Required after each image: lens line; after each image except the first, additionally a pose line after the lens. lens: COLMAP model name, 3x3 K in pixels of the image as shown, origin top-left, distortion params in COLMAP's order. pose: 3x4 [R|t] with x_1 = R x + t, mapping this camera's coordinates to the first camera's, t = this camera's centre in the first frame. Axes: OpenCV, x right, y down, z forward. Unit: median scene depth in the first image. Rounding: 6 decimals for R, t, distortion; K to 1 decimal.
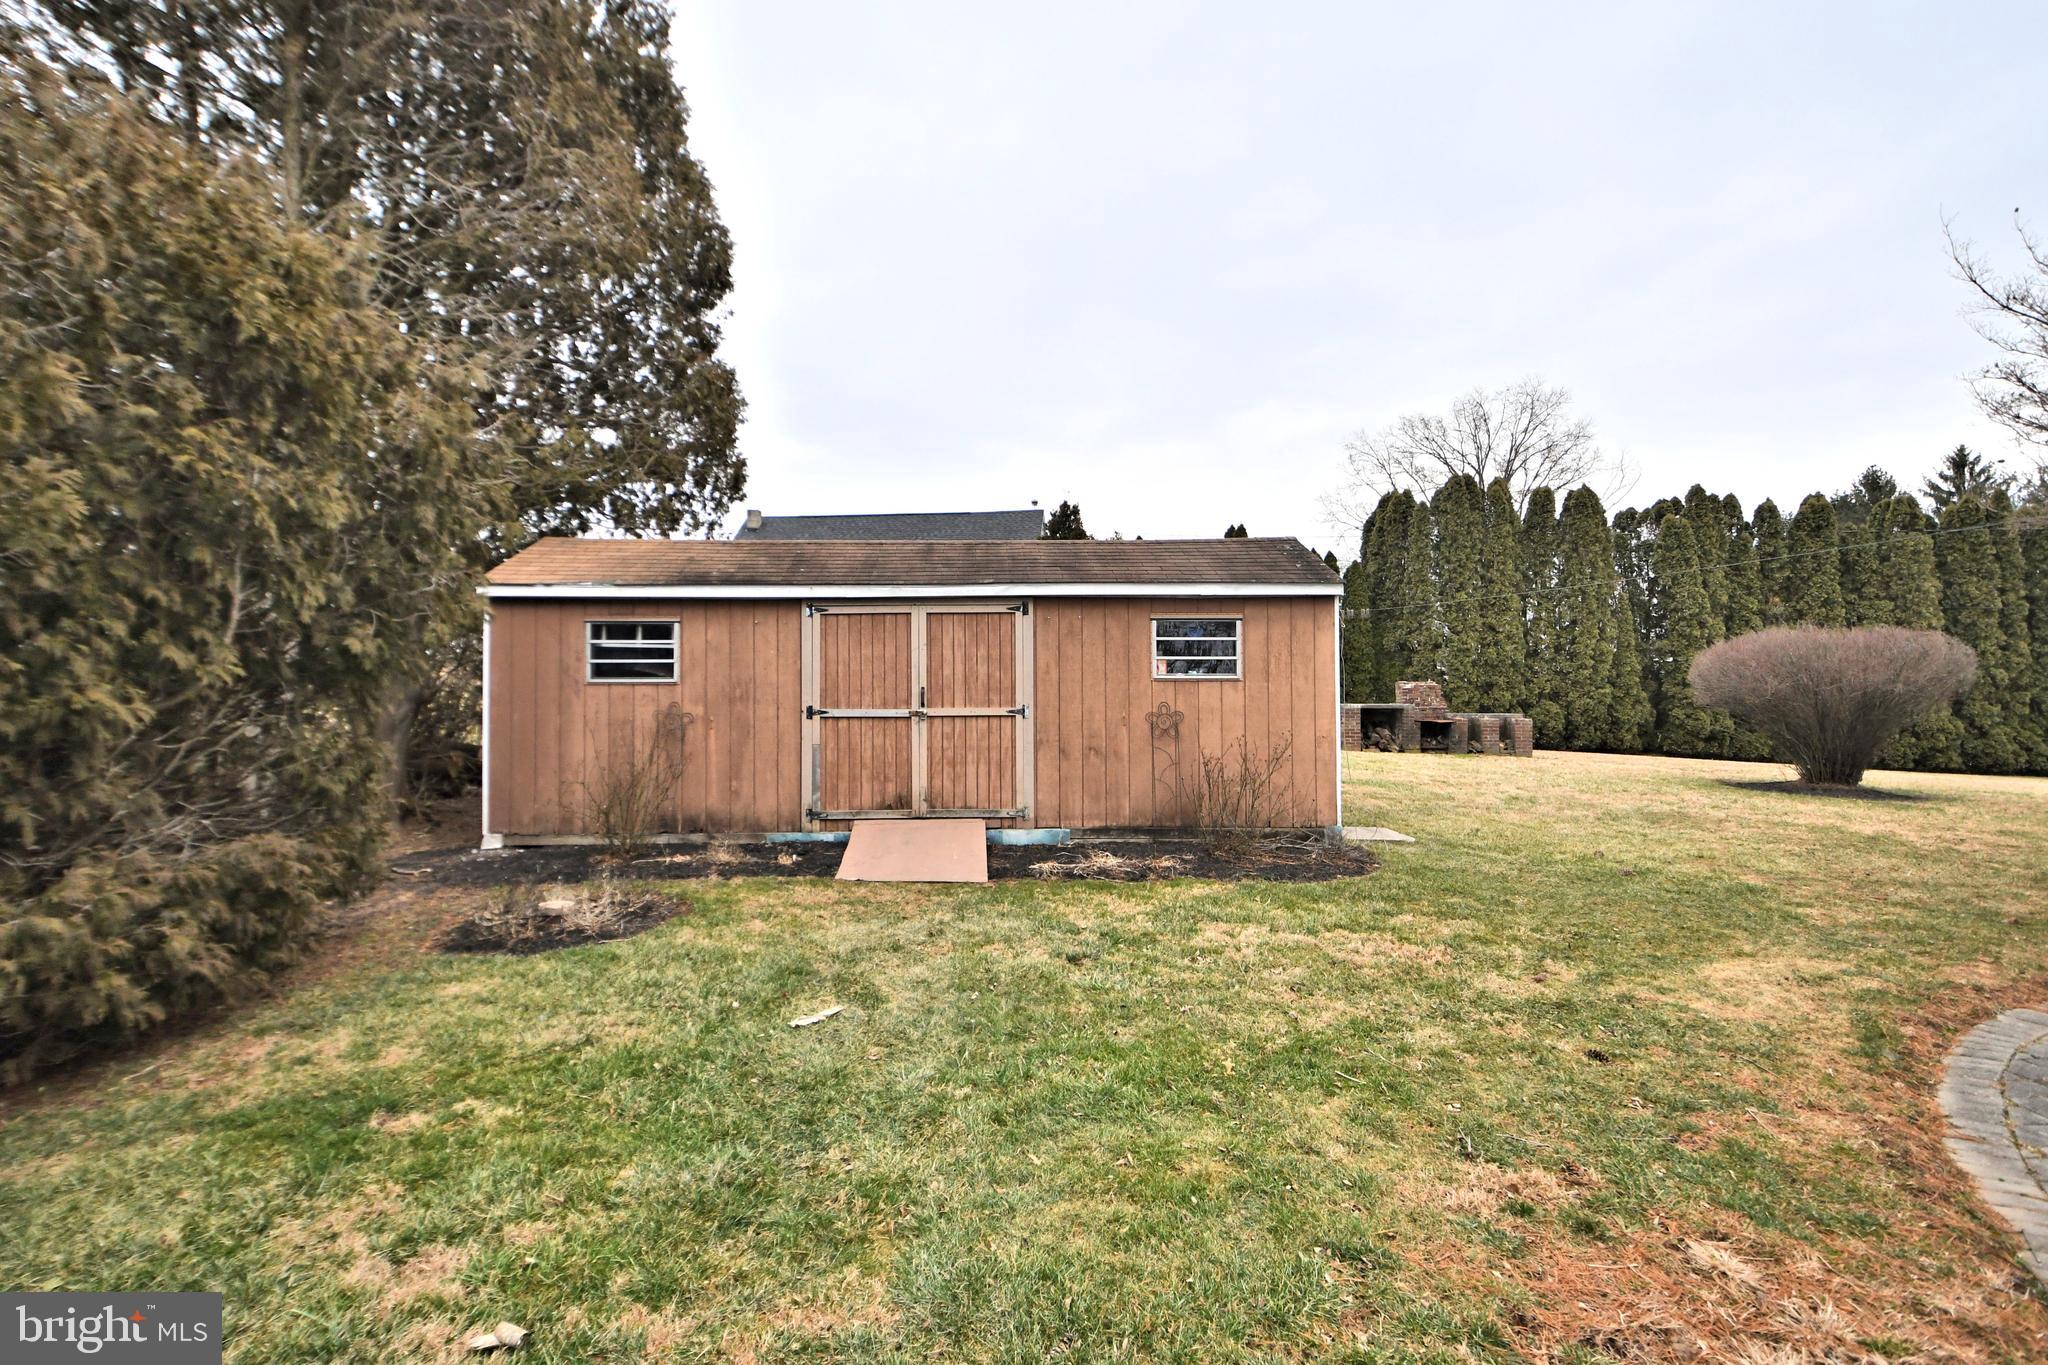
lens RADIAL K [[964.9, 0, 960.4], [0, 964.9, 682.4], [0, 0, 1]] dist [-0.015870, -0.003331]
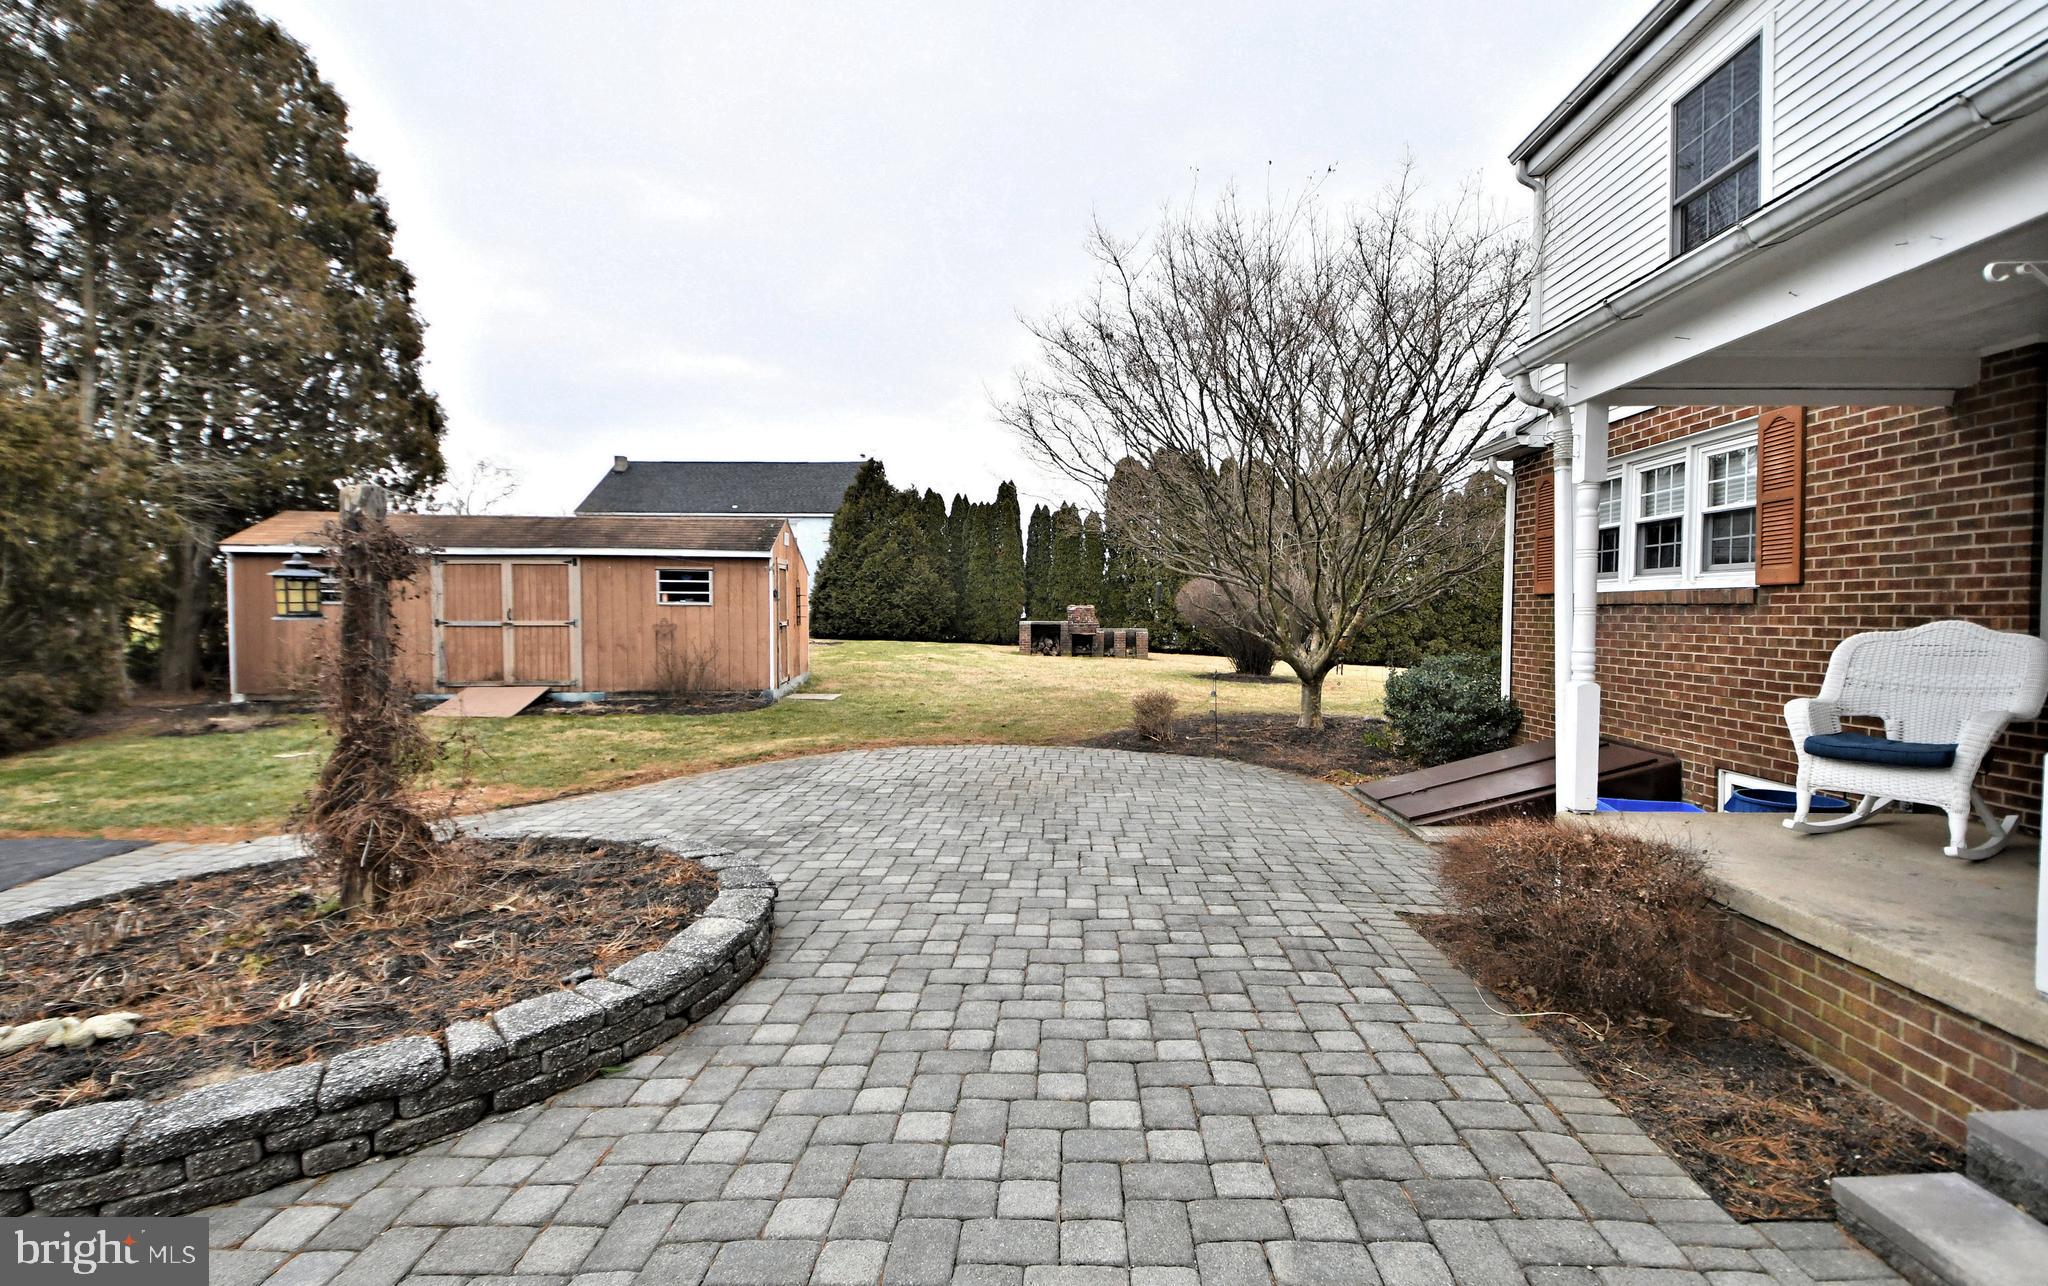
lens RADIAL K [[846.7, 0, 1013.9], [0, 846.7, 674.5], [0, 0, 1]] dist [-0.010973, -0.004006]
pose [[0.994695, 0.000054, 0.102869, 0.216137], [-0.008956, 0.996248, 0.086074, -0.004731], [-0.102478, -0.086539, 0.990964, -0.177970]]
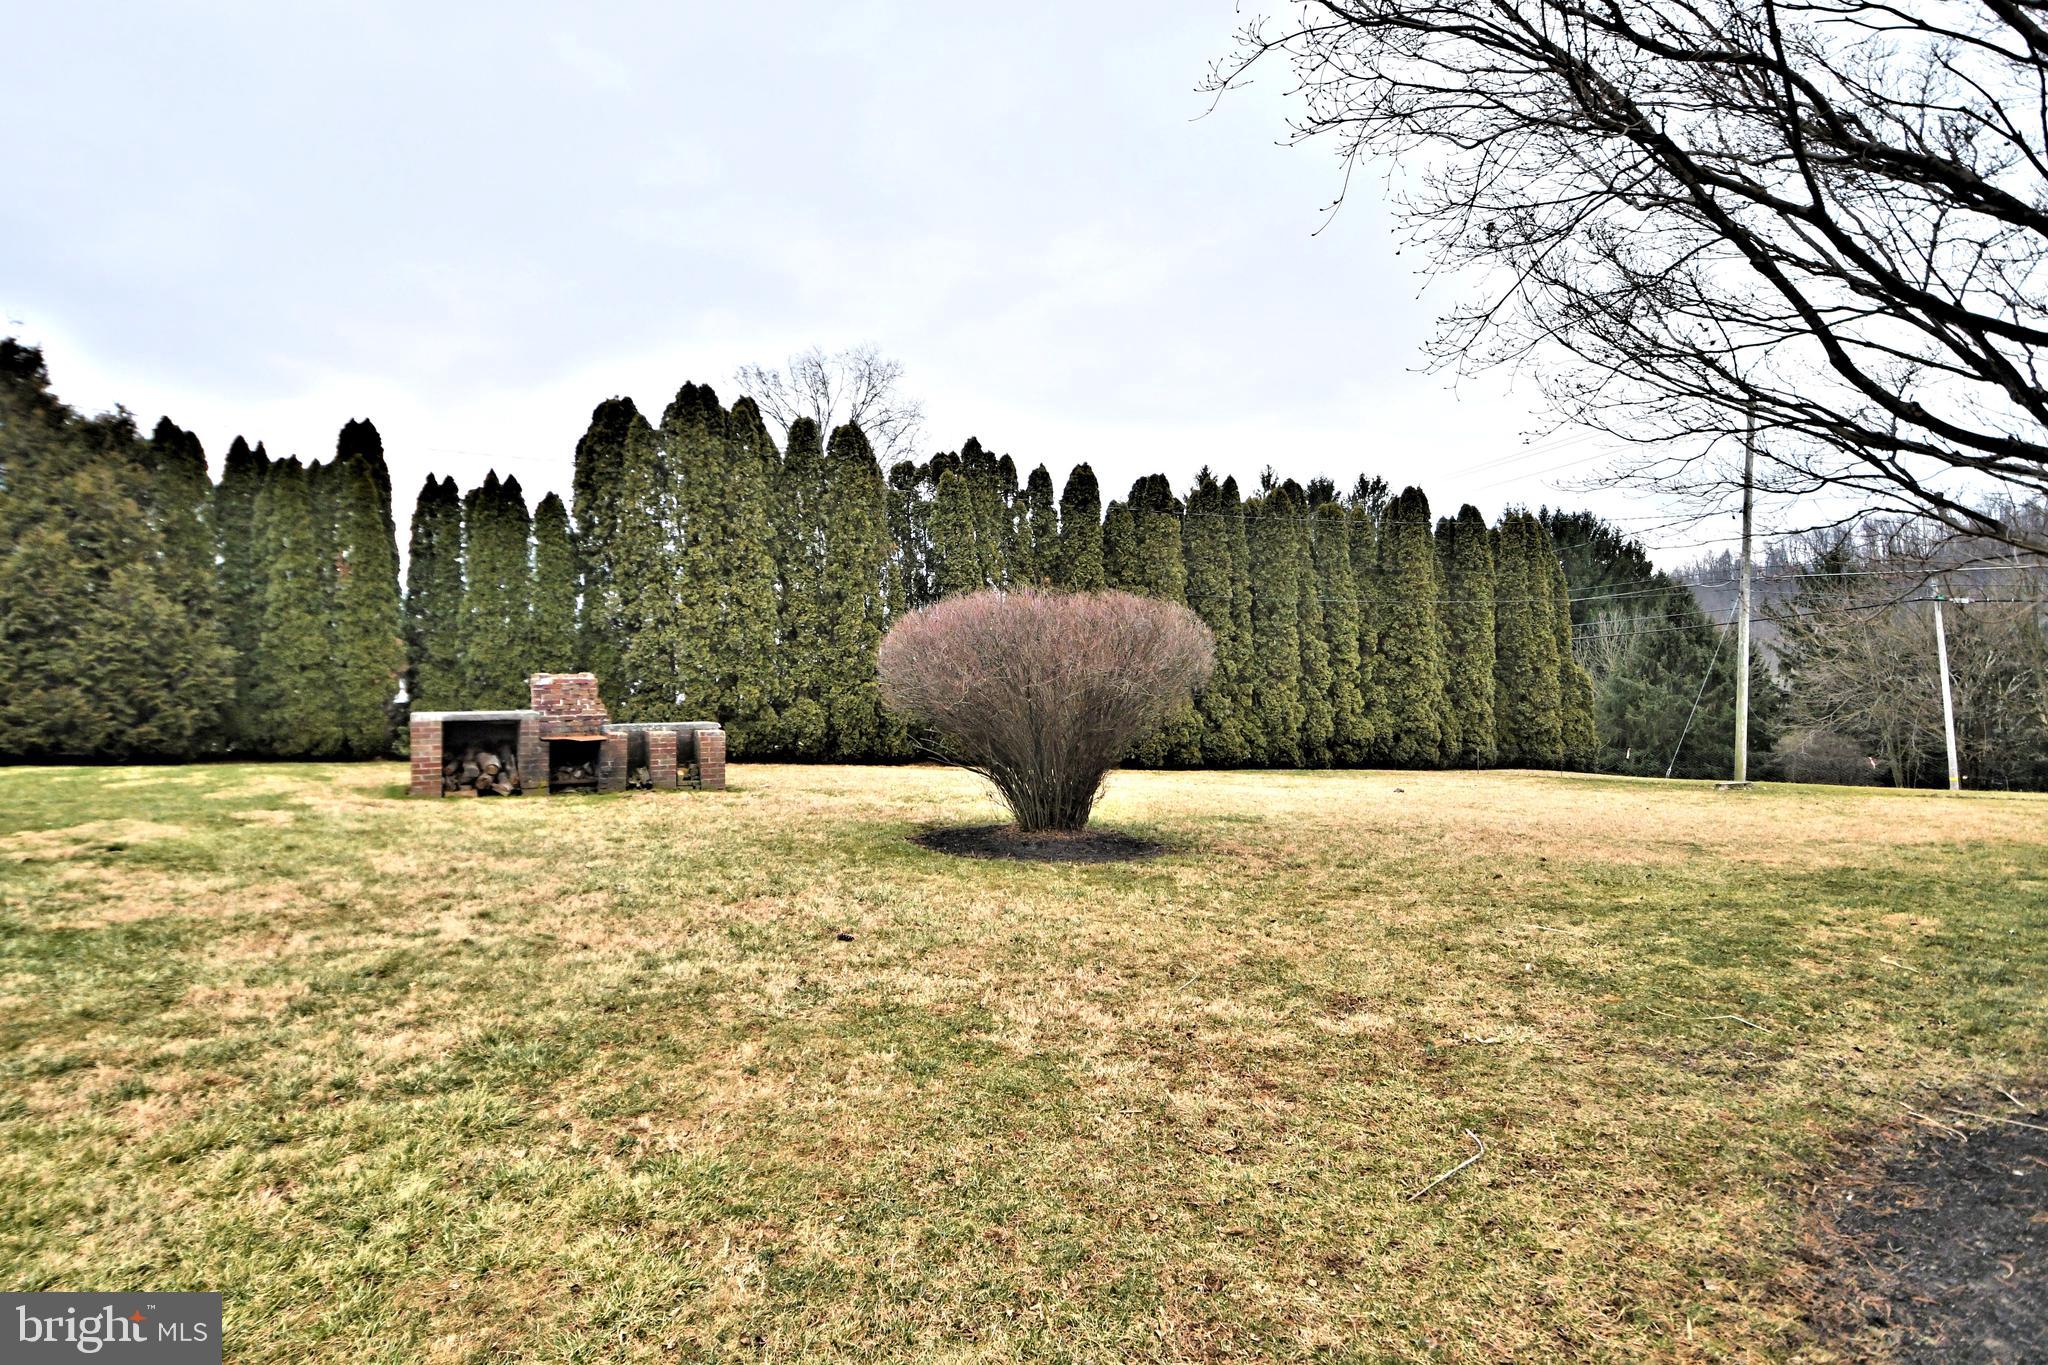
lens RADIAL K [[1098.5, 0, 1016.1], [0, 1098.5, 687.5], [0, 0, 1]] dist [-0.029644, -0.002514]
pose [[0.798354, -0.008023, 0.602135, 0.243510], [-0.000466, 0.999903, 0.013941, -0.001711], [-0.602189, -0.011411, 0.798272, 0.227056]]
